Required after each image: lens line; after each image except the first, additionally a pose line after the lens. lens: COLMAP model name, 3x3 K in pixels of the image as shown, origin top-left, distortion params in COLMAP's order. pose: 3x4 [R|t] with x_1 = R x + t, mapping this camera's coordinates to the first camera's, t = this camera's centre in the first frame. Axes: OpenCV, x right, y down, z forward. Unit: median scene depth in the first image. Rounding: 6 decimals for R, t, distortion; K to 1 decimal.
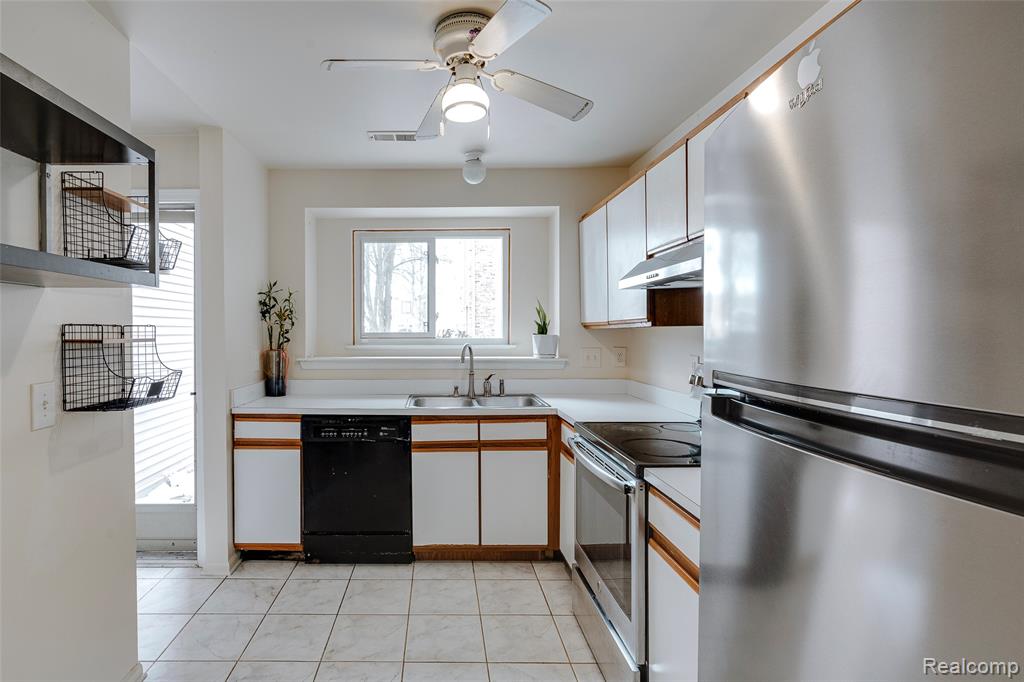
lens RADIAL K [[514.8, 0, 439.6], [0, 514.8, 336.9], [0, 0, 1]] dist [0.001784, 0.000156]
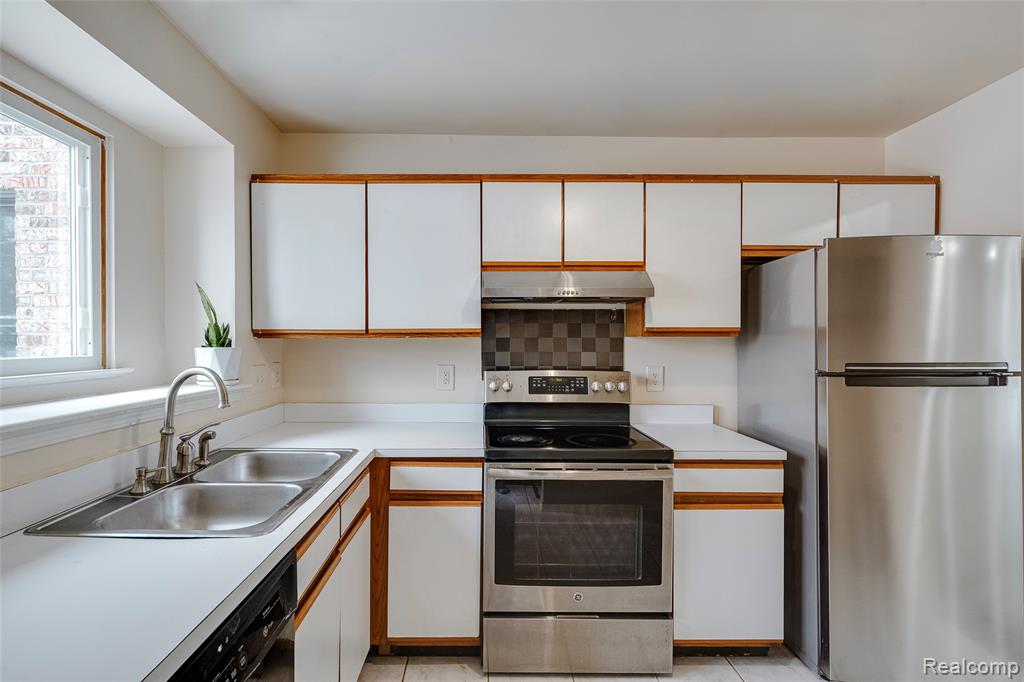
lens RADIAL K [[487.5, 0, 483.5], [0, 487.5, 342.9], [0, 0, 1]] dist [0.000453, 0.000127]
pose [[-0.010434, -0.000787, 0.999945, -0.446747], [0.011259, 0.999936, 0.000905, -0.007987], [-0.999882, 0.011267, -0.010424, 0.837184]]
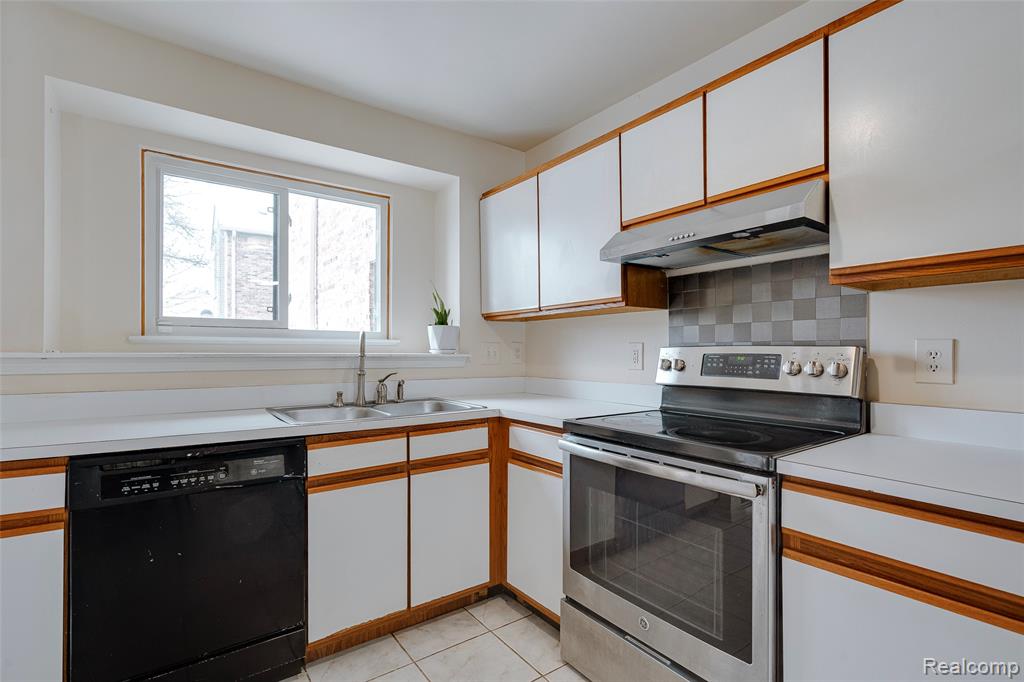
lens RADIAL K [[473.5, 0, 514.7], [0, 473.5, 350.3], [0, 0, 1]] dist [-0.002908, 0.000011]
pose [[0.801086, 0.007186, 0.598506, -0.196645], [0.003491, 0.999855, -0.016678, 0.057917], [-0.598539, 0.015450, 0.800945, 0.379167]]
